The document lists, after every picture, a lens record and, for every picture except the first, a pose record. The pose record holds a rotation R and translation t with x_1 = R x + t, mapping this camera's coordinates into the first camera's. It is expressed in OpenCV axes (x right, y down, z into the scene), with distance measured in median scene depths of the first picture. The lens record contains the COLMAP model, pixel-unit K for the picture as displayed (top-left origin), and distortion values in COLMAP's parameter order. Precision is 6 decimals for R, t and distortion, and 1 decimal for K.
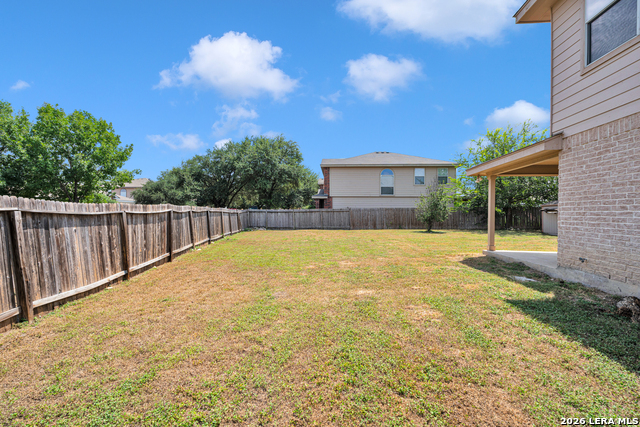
lens RADIAL K [[284.7, 0, 320.5], [0, 284.7, 213.8], [0, 0, 1]] dist [0.000640, 0.000062]
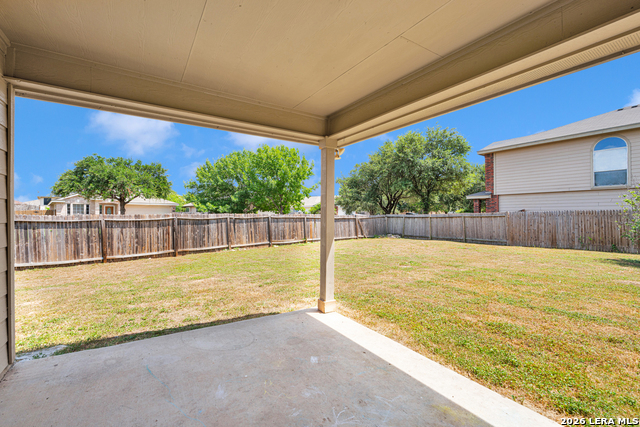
lens RADIAL K [[284.7, 0, 319.0], [0, 284.7, 215.0], [0, 0, 1]] dist [0.000640, 0.000062]
pose [[0.608488, -0.002237, -0.793560, 0.358165], [-0.003313, 0.999980, -0.005360, -0.008312], [0.793556, 0.005891, 0.608469, 0.273018]]
